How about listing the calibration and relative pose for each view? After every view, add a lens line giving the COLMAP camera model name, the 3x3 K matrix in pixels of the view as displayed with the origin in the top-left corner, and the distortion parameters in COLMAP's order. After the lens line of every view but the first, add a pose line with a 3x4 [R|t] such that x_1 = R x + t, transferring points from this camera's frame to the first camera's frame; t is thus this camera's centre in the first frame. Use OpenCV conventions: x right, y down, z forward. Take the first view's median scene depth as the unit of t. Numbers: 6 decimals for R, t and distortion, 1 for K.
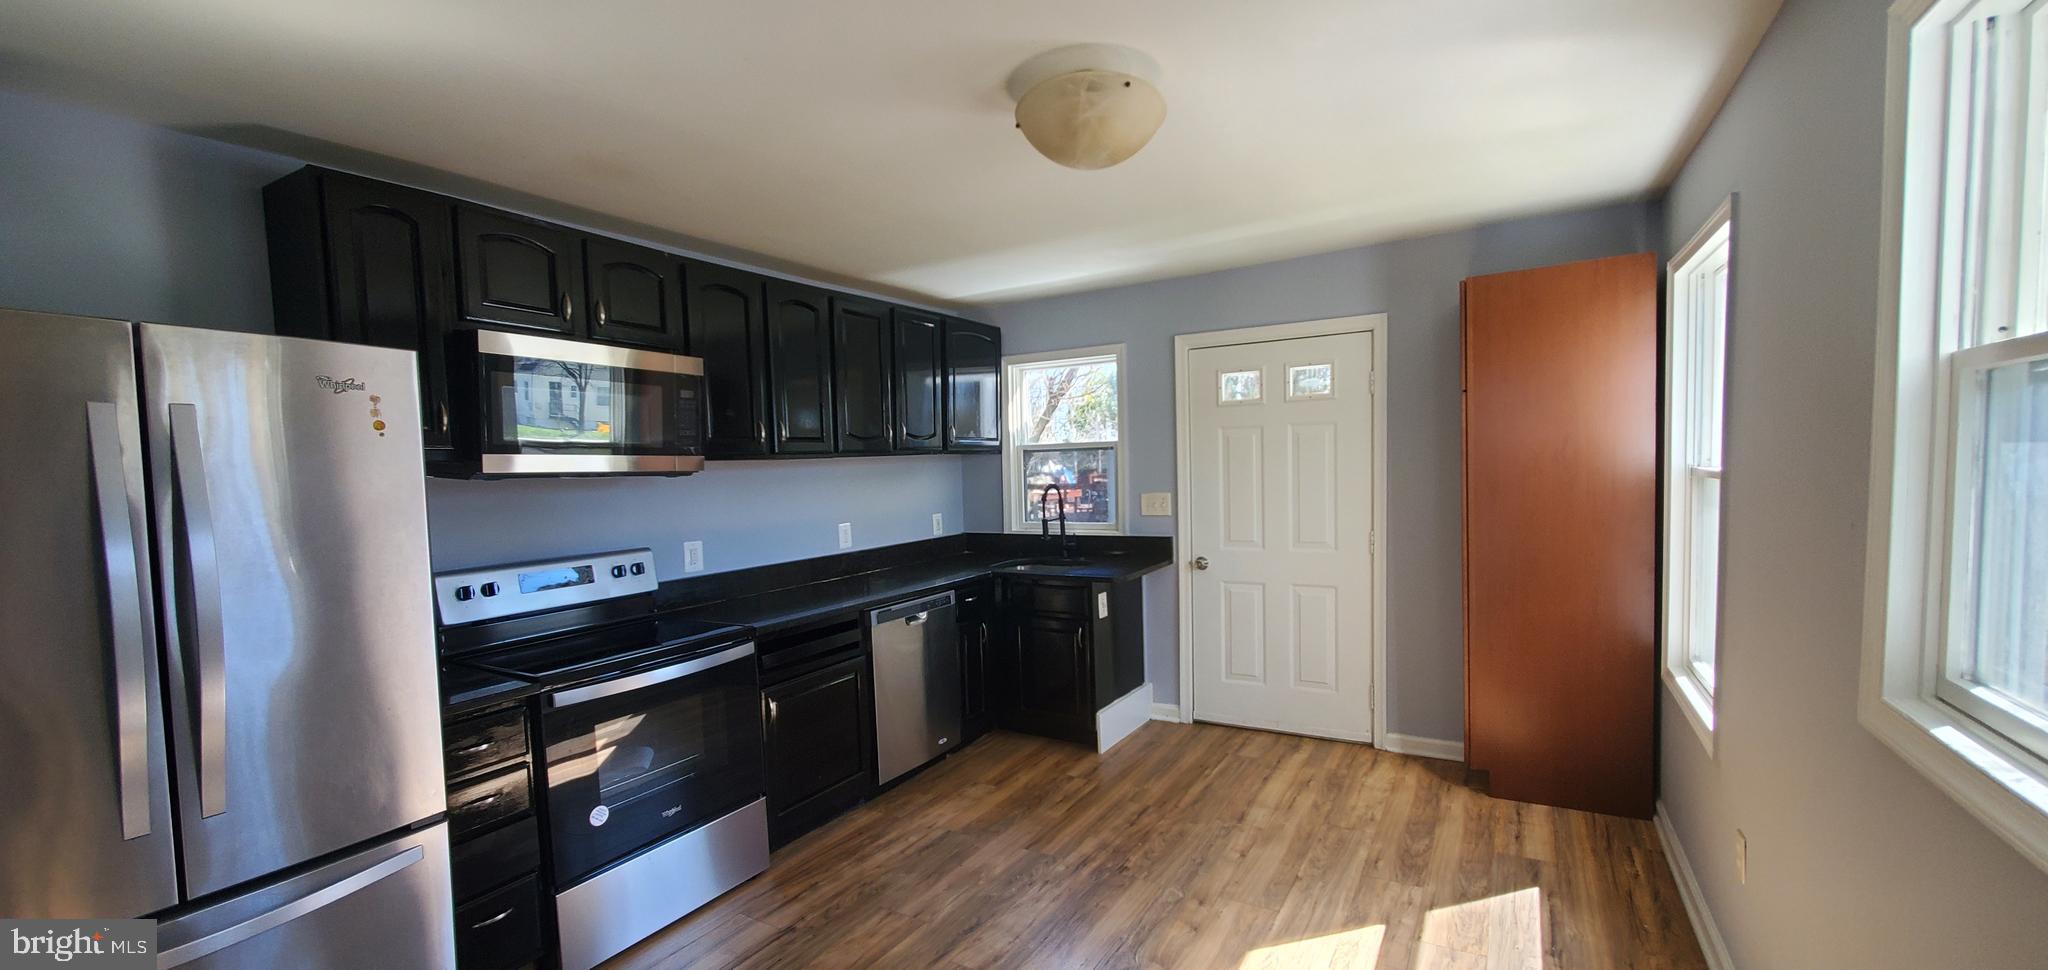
lens RADIAL K [[815.1, 0, 1023.4], [0, 815.1, 518.3], [0, 0, 1]] dist [0.004443, -0.001431]
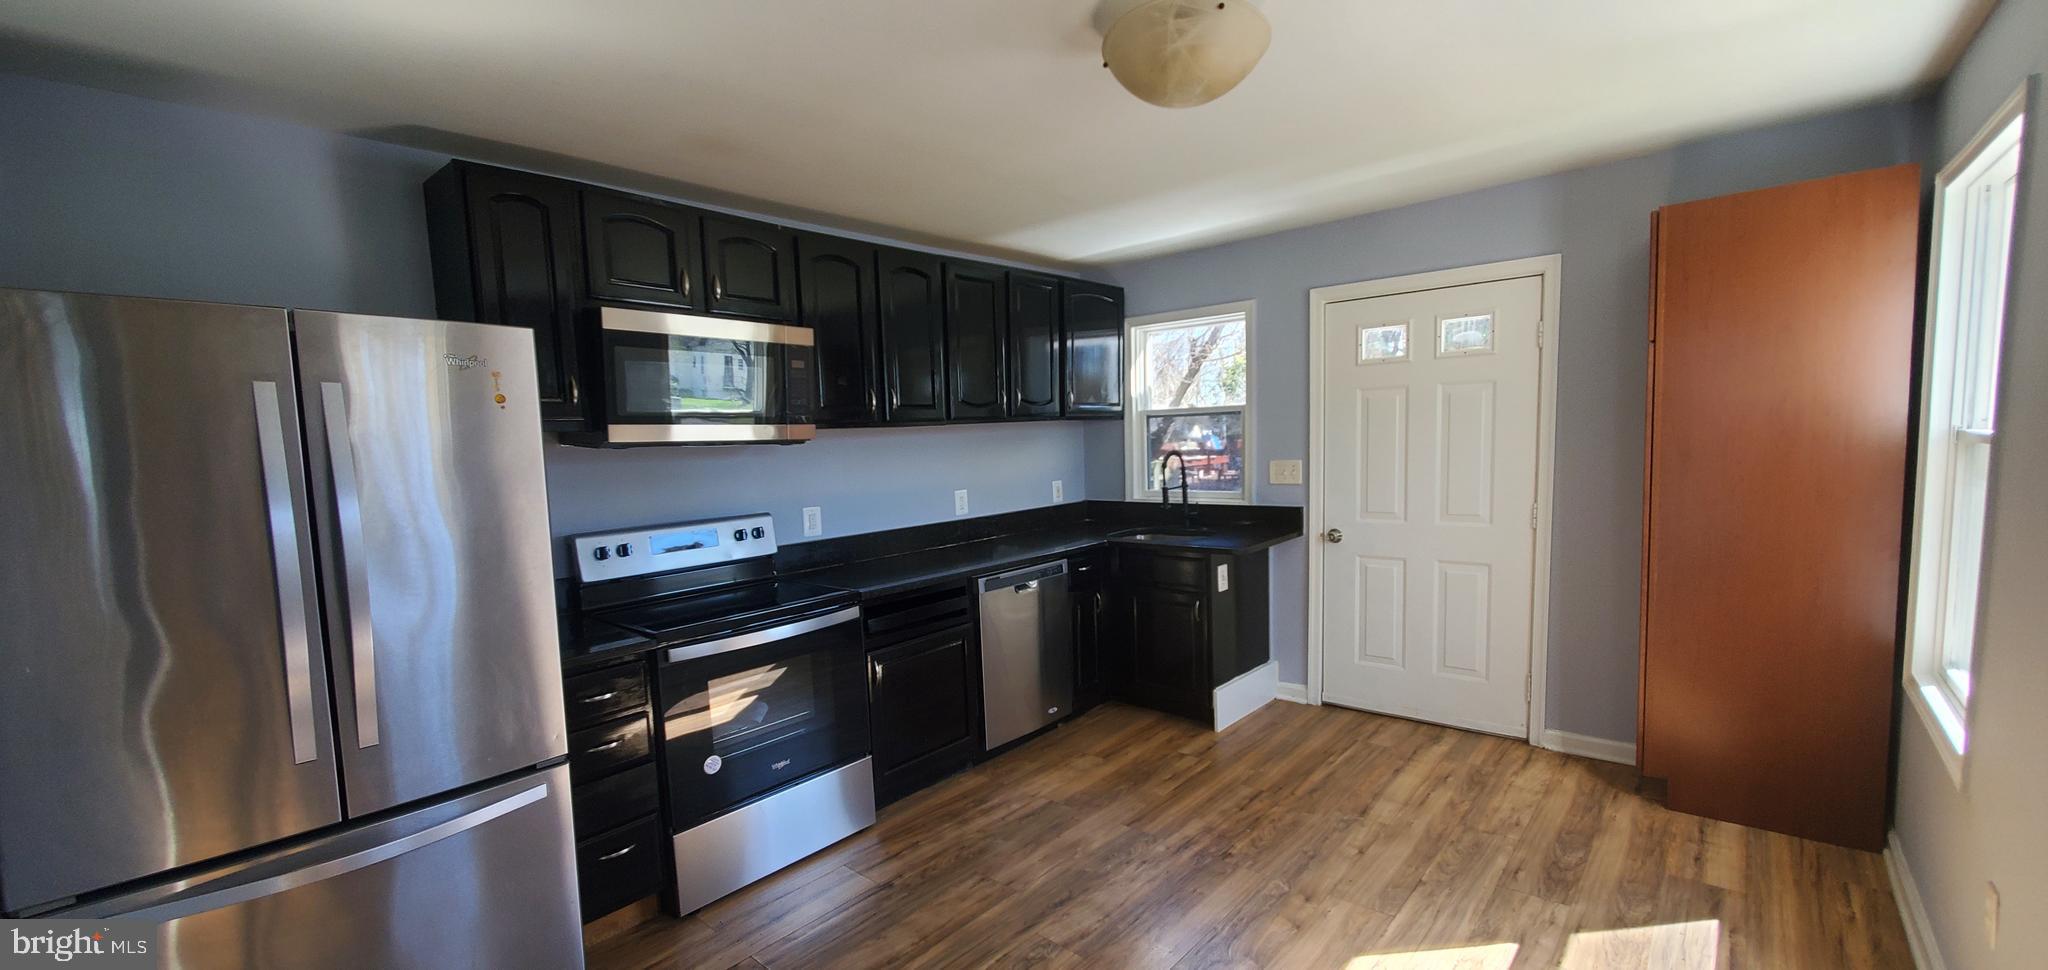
lens RADIAL K [[815.1, 0, 1021.8], [0, 815.1, 519.4], [0, 0, 1]] dist [0.004443, -0.001431]
pose [[0.983476, 0.013730, -0.180515, 0.053827], [-0.005897, 0.999020, 0.043856, -0.003523], [0.180940, -0.042067, 0.982594, 0.034841]]
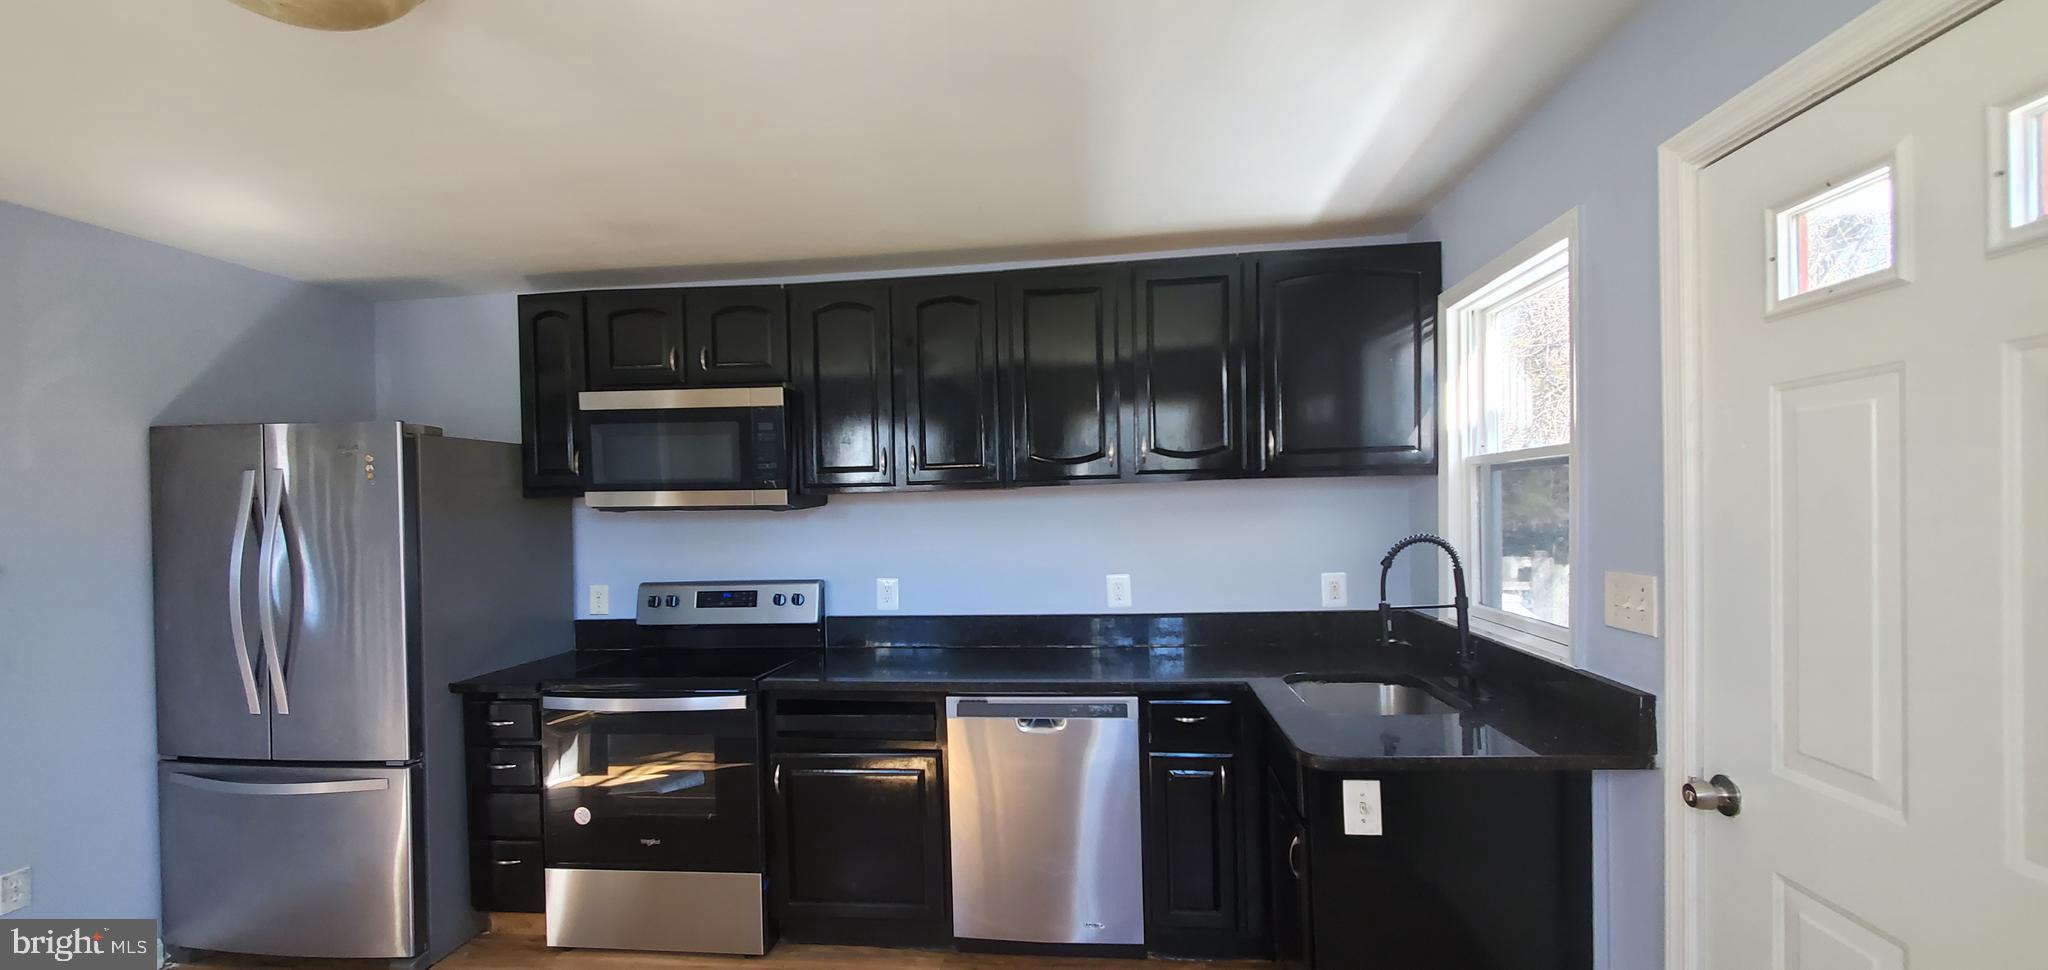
lens RADIAL K [[815.1, 0, 1022.4], [0, 815.1, 516.4], [0, 0, 1]] dist [0.004443, -0.001431]
pose [[0.407483, 0.032212, -0.912644, 0.614079], [-0.050188, 0.998657, 0.012839, -0.074484], [0.911832, 0.040572, 0.408553, 0.906764]]
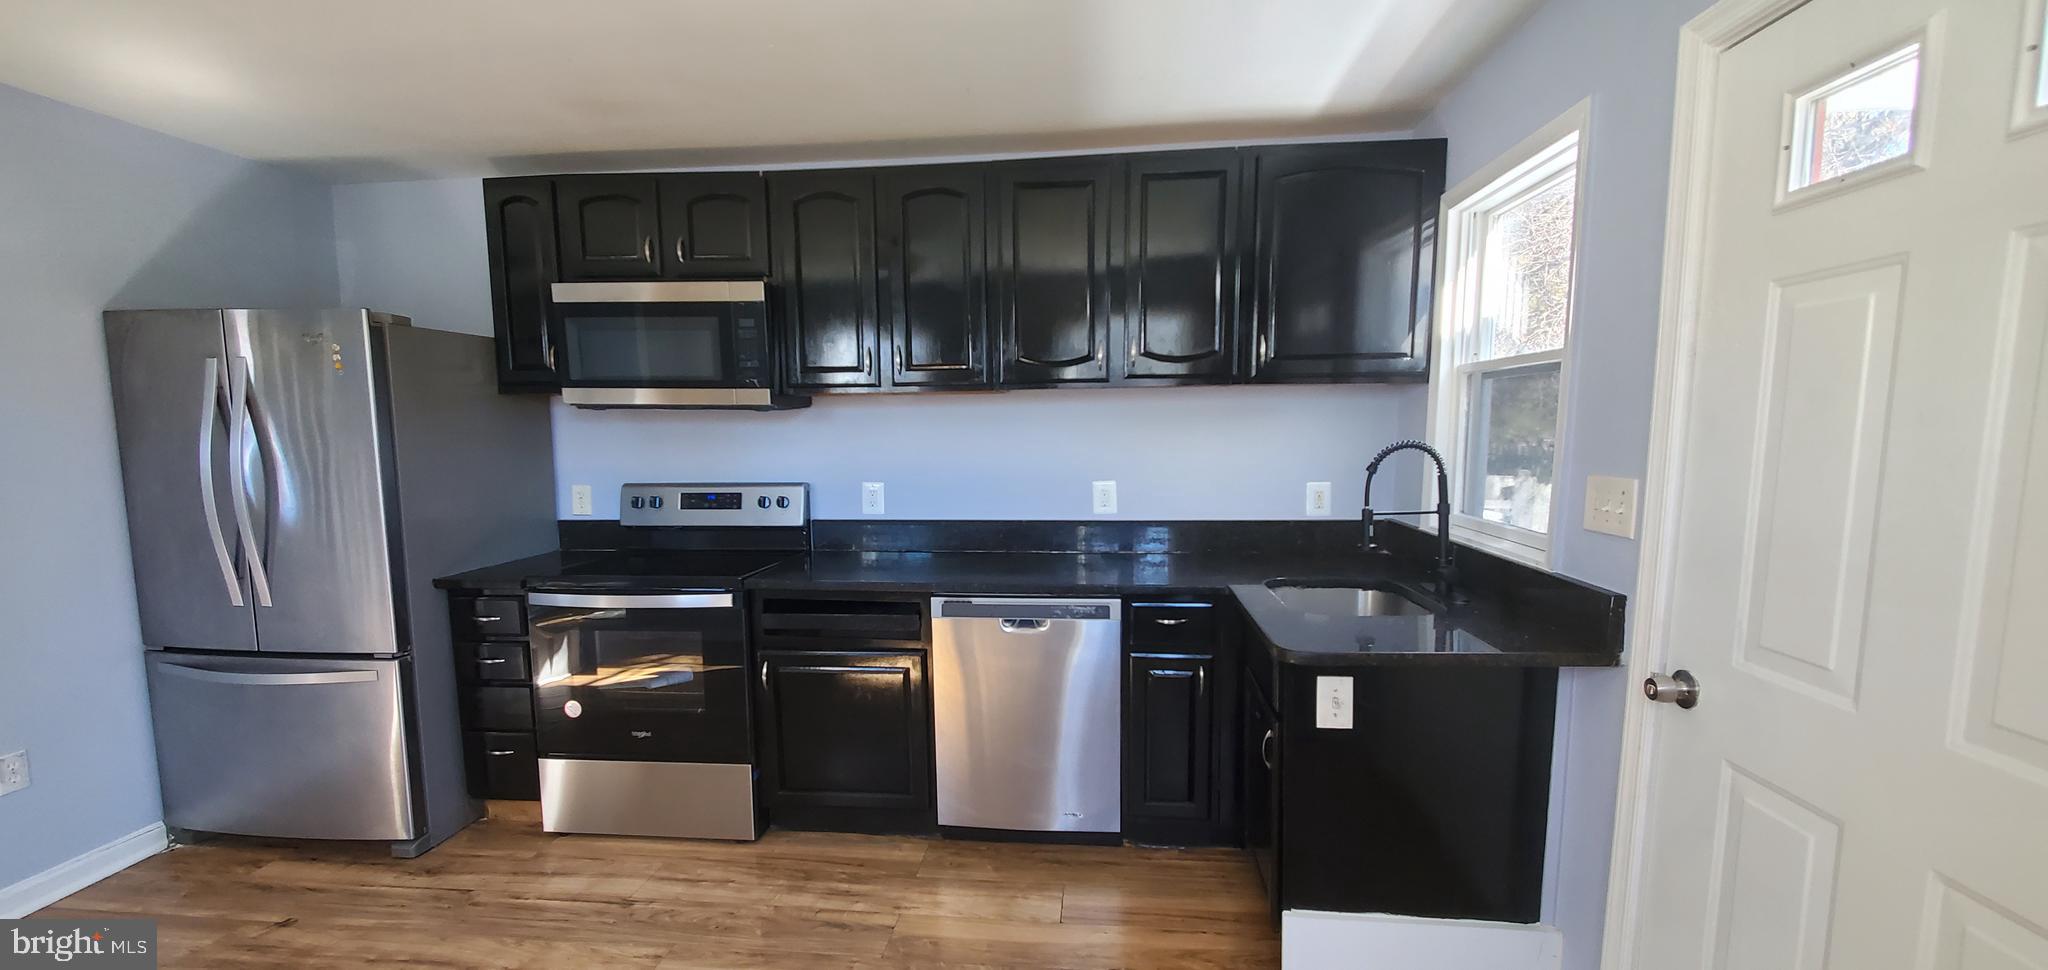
lens RADIAL K [[815.1, 0, 1022.6], [0, 815.1, 515.8], [0, 0, 1]] dist [0.004443, -0.001431]
pose [[0.420362, 0.128932, -0.898149, 0.612262], [-0.064971, 0.991589, 0.111937, -0.058211], [0.905027, 0.011300, 0.425204, 0.910335]]
